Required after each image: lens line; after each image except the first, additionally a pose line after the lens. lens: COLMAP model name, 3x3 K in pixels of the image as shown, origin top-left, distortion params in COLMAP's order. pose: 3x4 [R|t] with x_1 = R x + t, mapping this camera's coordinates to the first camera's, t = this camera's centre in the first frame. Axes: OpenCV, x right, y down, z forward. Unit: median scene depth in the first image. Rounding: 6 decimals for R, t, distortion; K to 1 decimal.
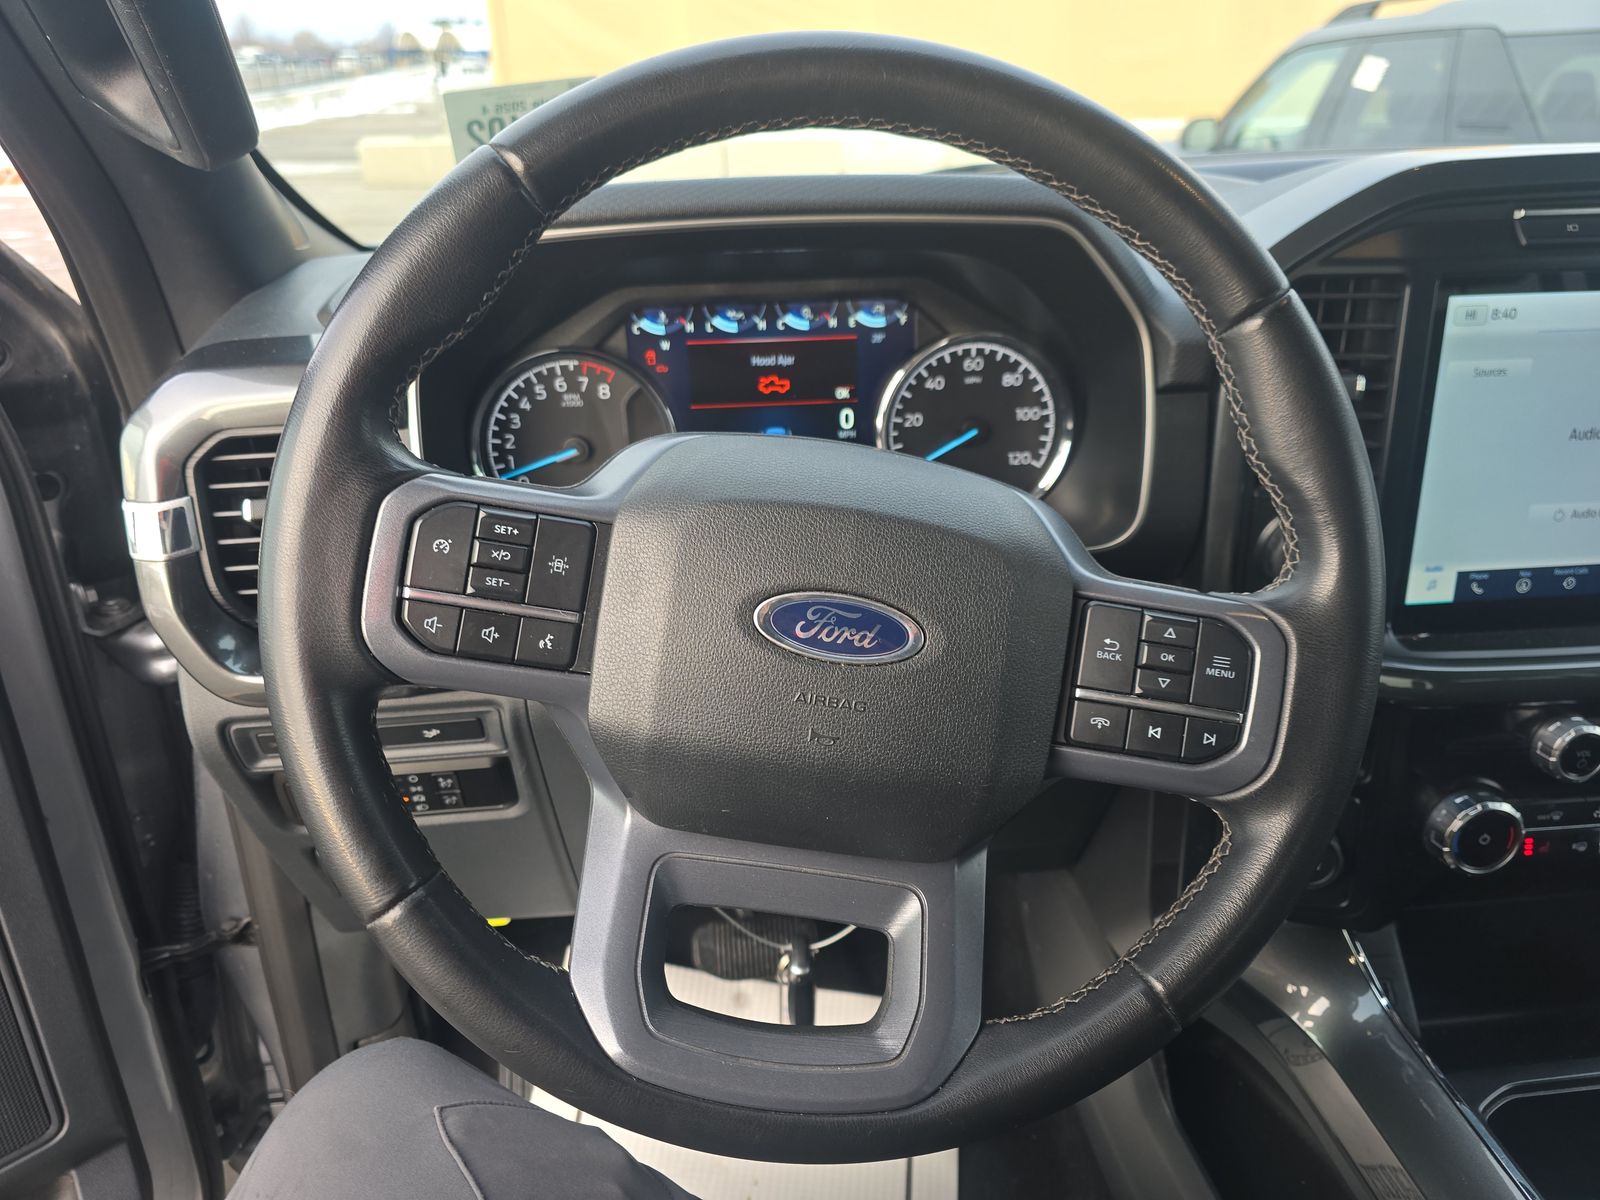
lens RADIAL K [[1077.0, 0, 790.4], [0, 1077.0, 592.1], [0, 0, 1]] dist [0.046879, -0.033397]
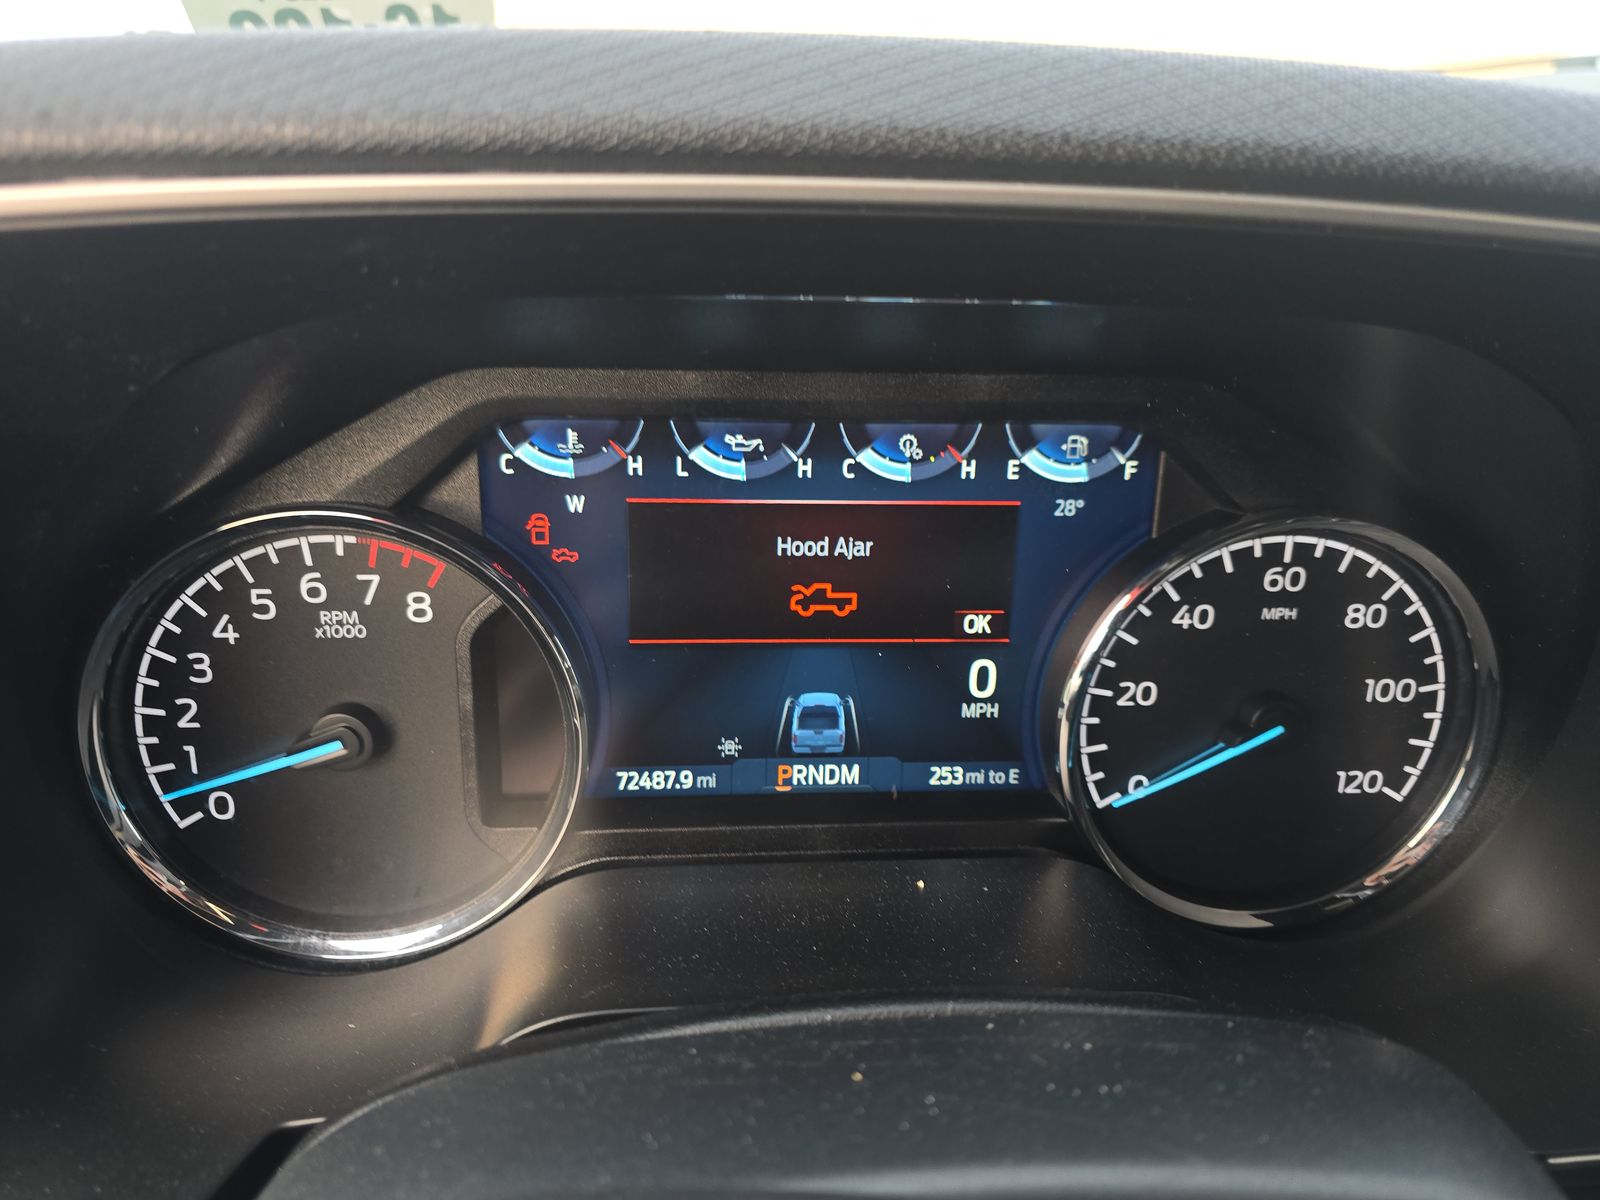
lens RADIAL K [[1077.0, 0, 804.9], [0, 1077.0, 597.5], [0, 0, 1]] dist [0.046879, -0.033397]
pose [[0.998384, 0.044648, 0.035150, -0.039031], [-0.042793, 0.997737, -0.051867, -0.173256], [-0.037386, 0.050279, 0.998035, 0.573358]]
